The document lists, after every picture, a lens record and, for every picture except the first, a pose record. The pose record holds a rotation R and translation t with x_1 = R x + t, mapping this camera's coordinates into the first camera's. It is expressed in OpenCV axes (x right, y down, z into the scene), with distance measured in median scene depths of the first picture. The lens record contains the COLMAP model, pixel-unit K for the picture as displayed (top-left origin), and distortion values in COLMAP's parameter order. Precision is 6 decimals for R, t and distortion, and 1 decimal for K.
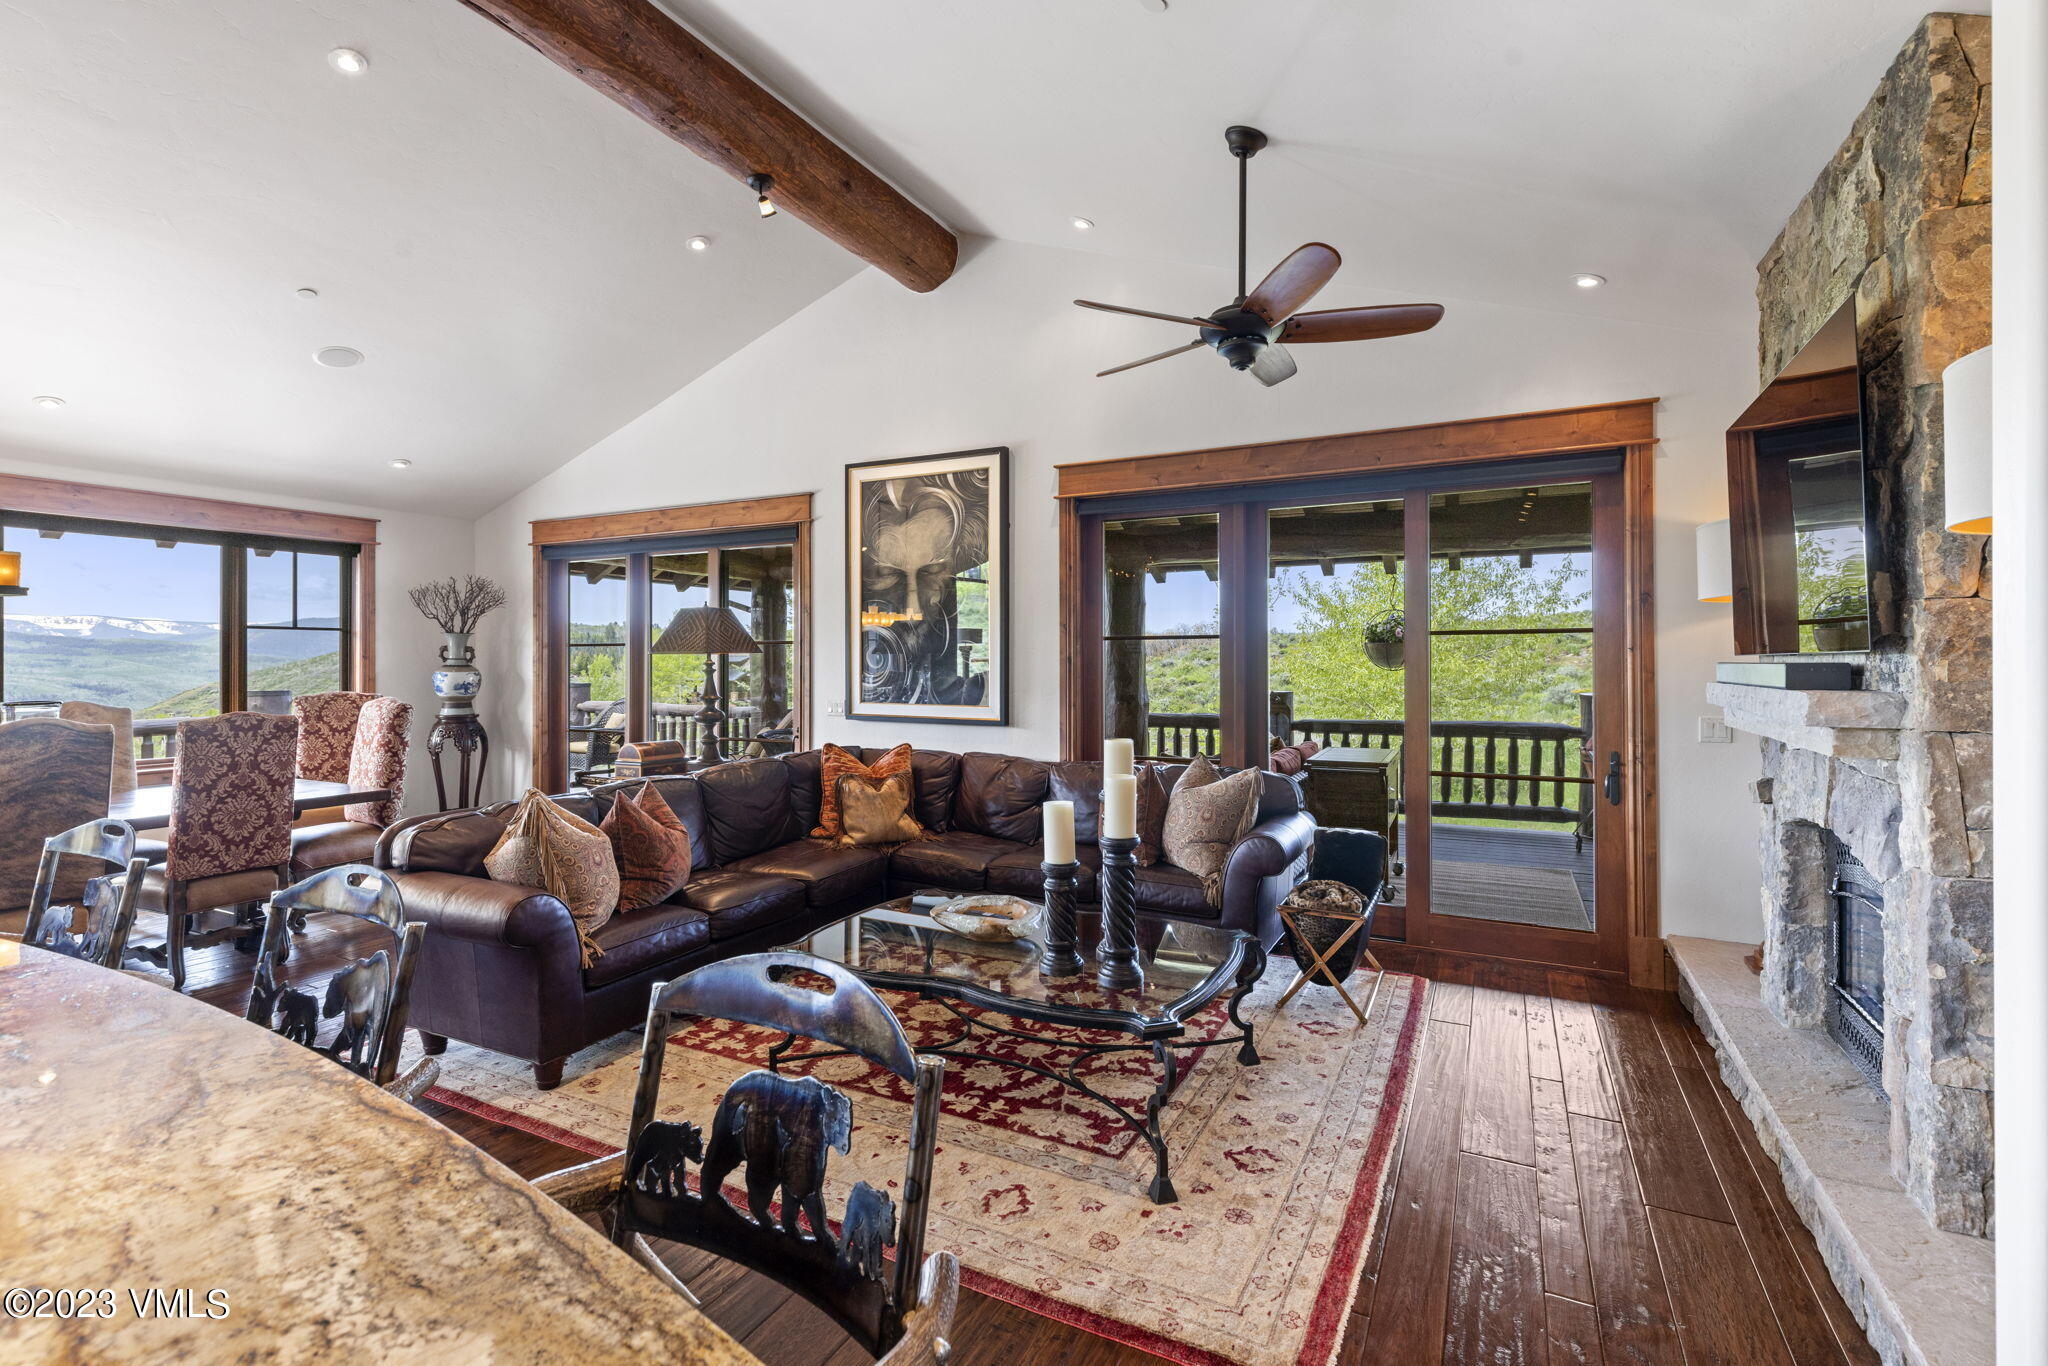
lens RADIAL K [[917.6, 0, 1023.1], [0, 917.6, 663.3], [0, 0, 1]] dist [0.010322, -0.000082]
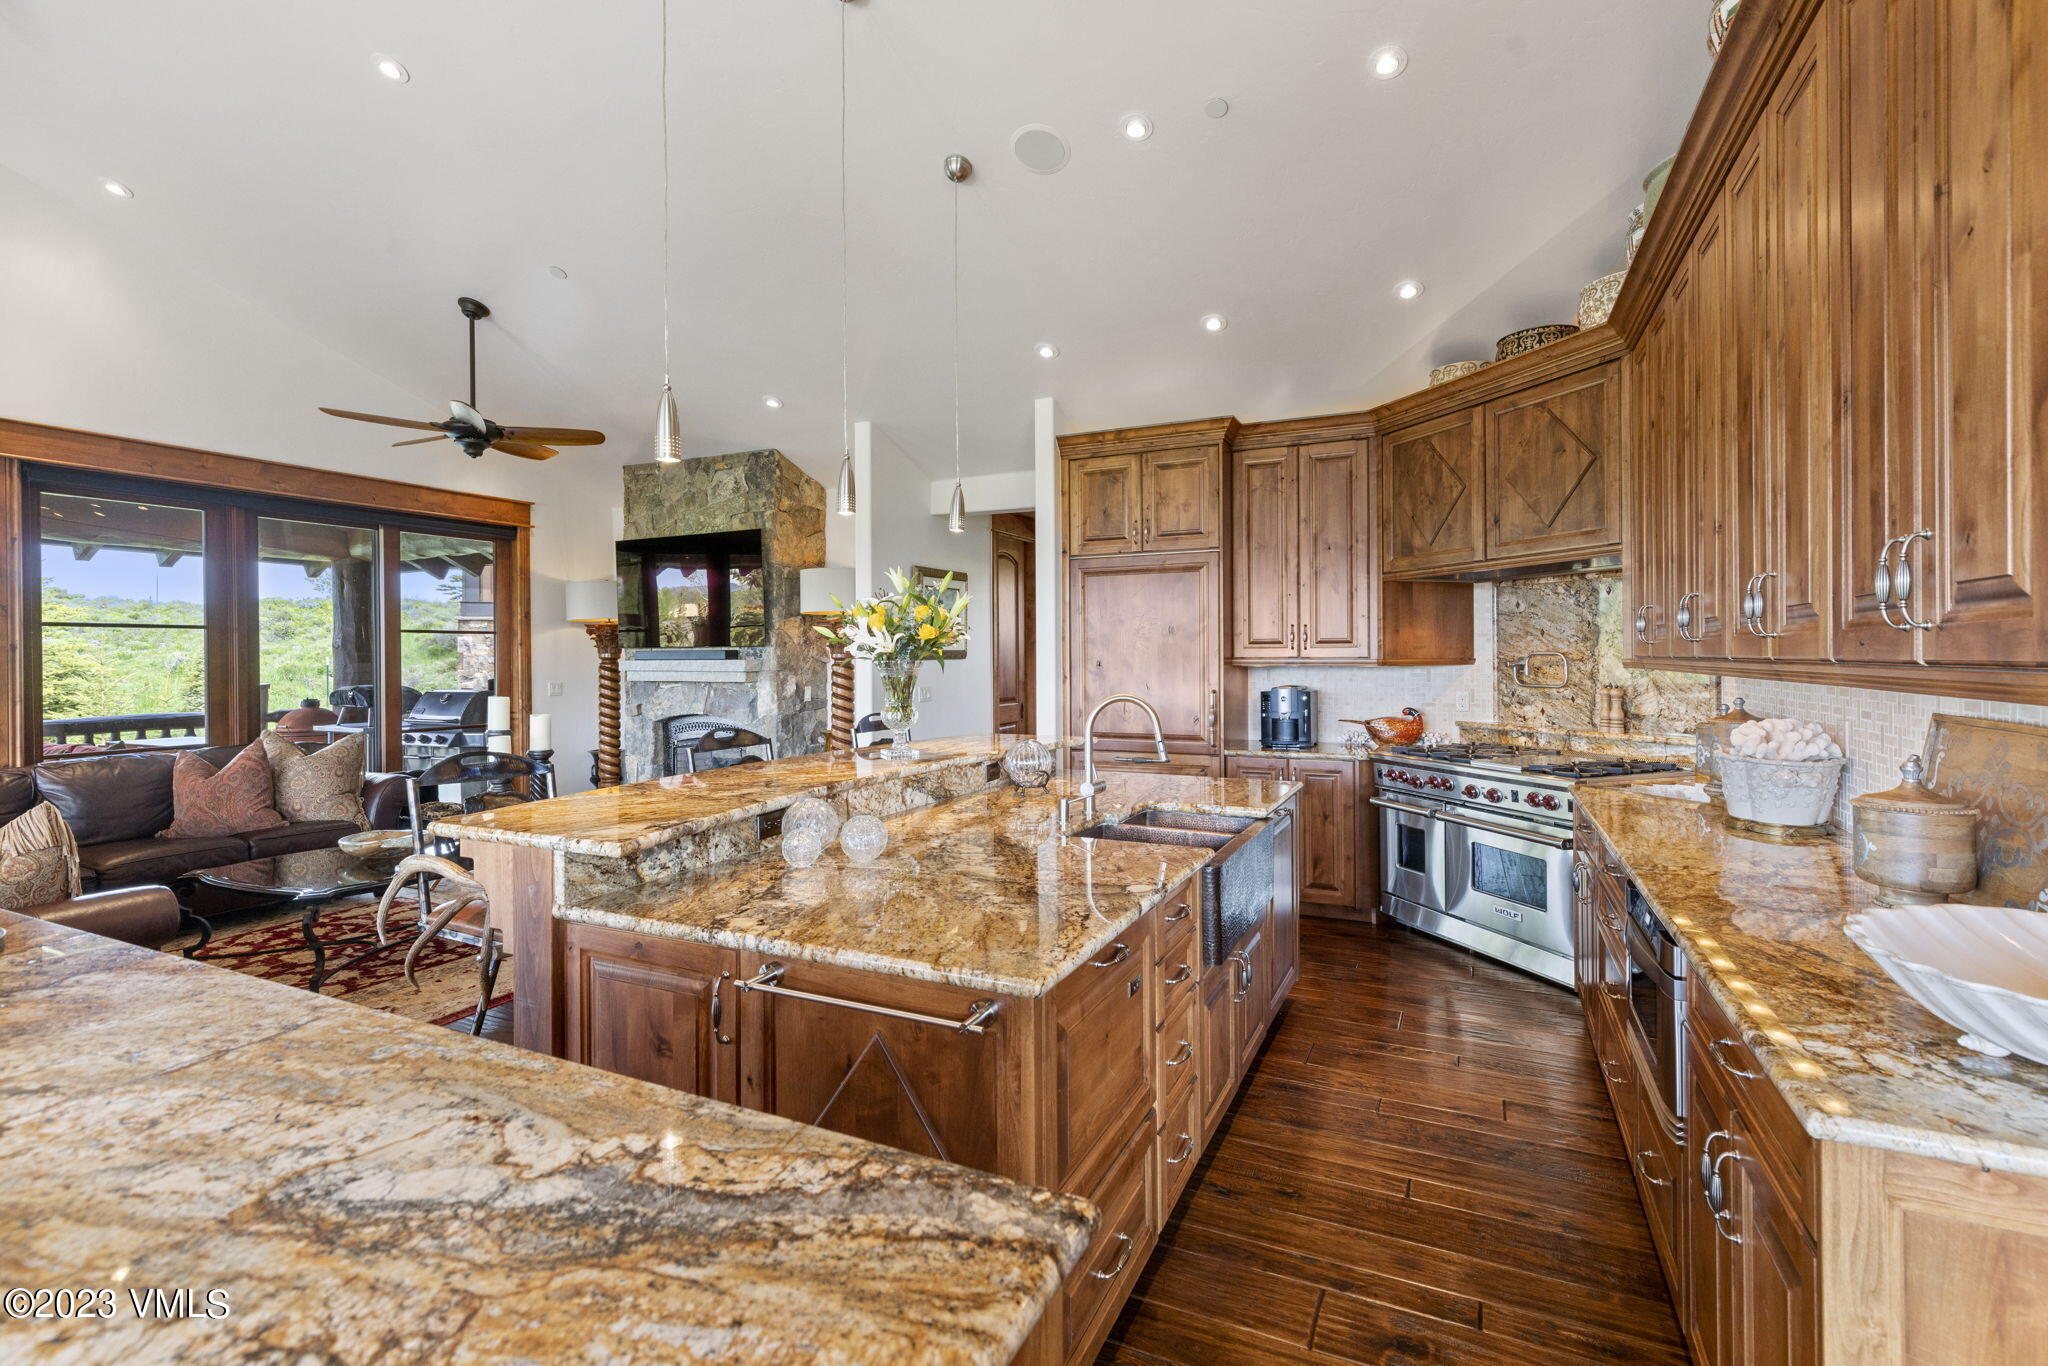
lens RADIAL K [[917.6, 0, 1023.1], [0, 917.6, 663.3], [0, 0, 1]] dist [0.010322, -0.000082]
pose [[-0.023645, -0.005841, 0.999703, -0.685525], [0.007045, 0.999957, 0.006009, 0.010301], [-0.999696, 0.007185, -0.023603, 0.063056]]
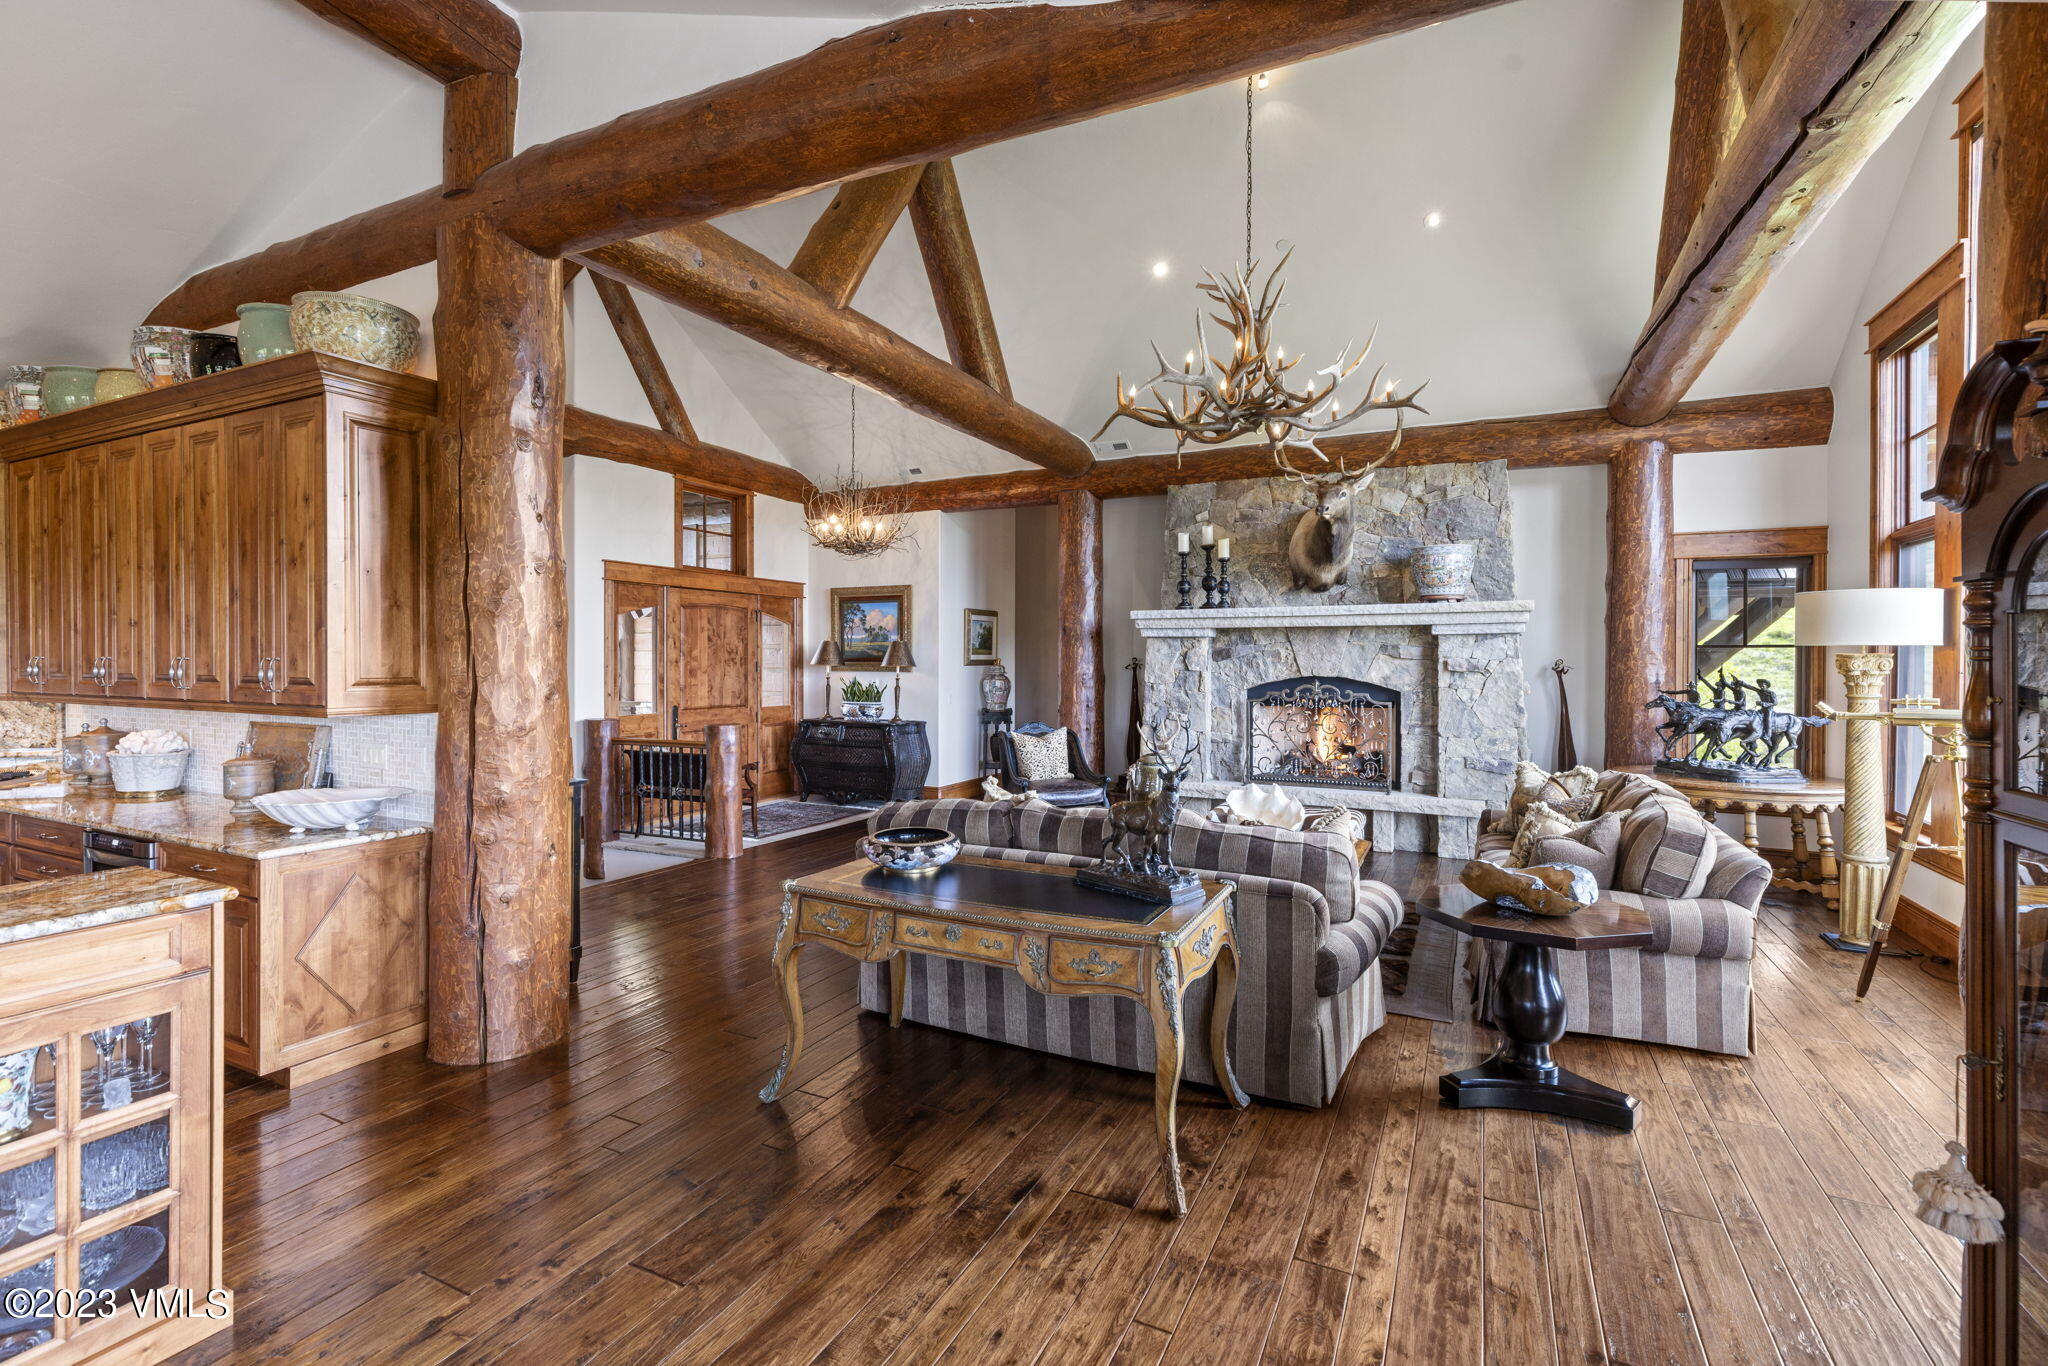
lens RADIAL K [[917.6, 0, 1023.1], [0, 917.6, 663.3], [0, 0, 1]] dist [0.010322, -0.000082]
pose [[-0.999919, -0.001828, -0.012603, -0.931330], [-0.001886, 0.999988, 0.004616, -0.014857], [0.012594, 0.004639, -0.999910, 0.422676]]
